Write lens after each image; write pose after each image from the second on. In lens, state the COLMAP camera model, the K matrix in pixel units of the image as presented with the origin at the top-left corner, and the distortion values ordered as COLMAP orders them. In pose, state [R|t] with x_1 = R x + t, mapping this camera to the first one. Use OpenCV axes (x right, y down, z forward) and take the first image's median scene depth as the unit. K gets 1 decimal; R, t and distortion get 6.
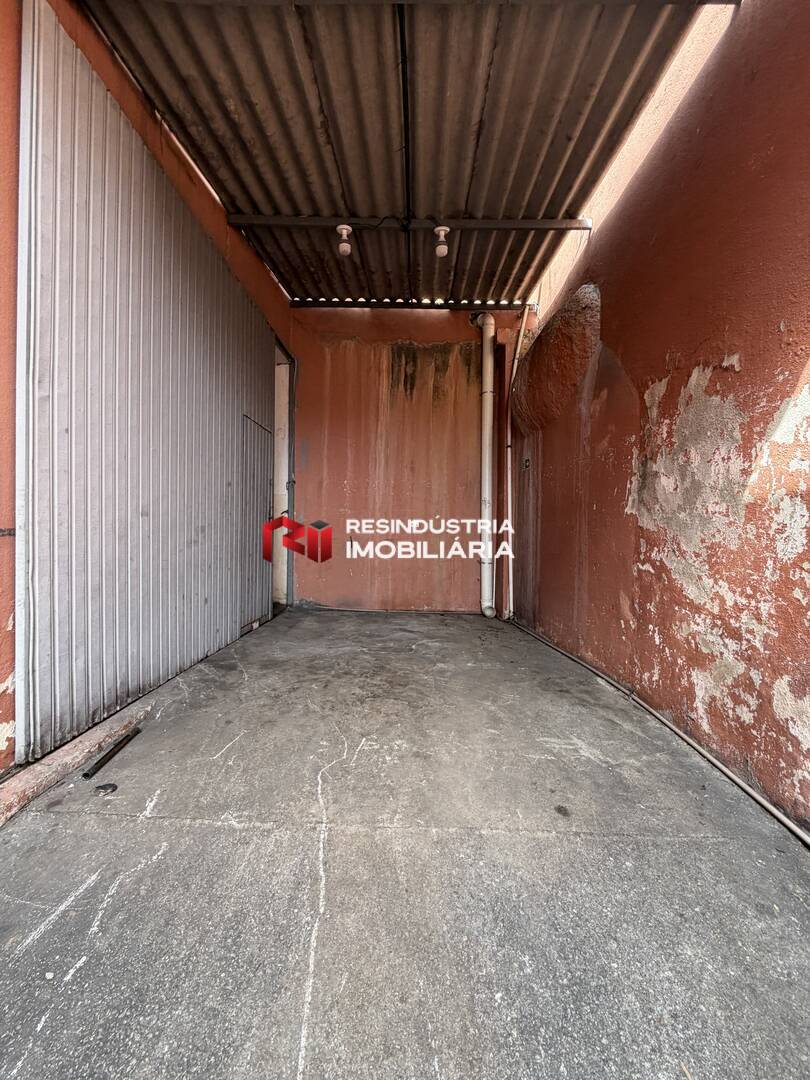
lens RADIAL K [[429.3, 0, 403.6], [0, 429.3, 539.5], [0, 0, 1]] dist [-0.000327, -0.000216]
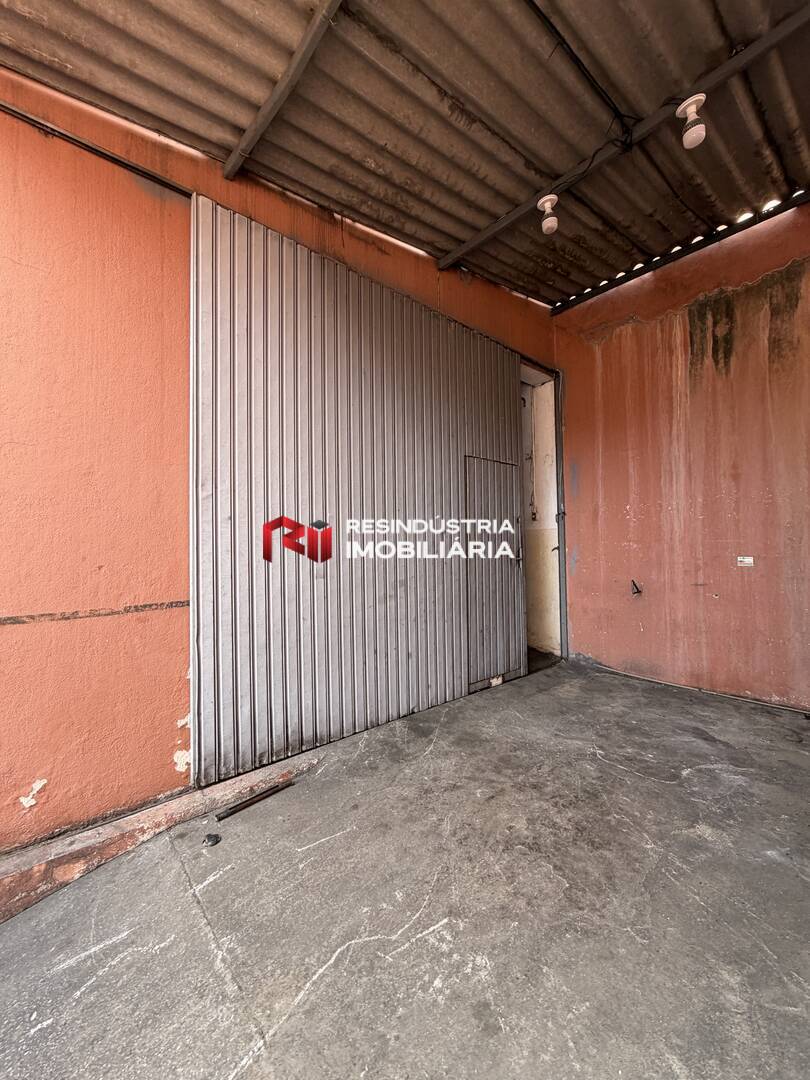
lens RADIAL K [[429.3, 0, 404.8], [0, 429.3, 538.2], [0, 0, 1]] dist [-0.000327, -0.000216]
pose [[0.670121, -0.045996, -0.740825, 0.267469], [0.012479, 0.998635, -0.050715, -0.073734], [0.742147, 0.024740, 0.669780, 0.320005]]
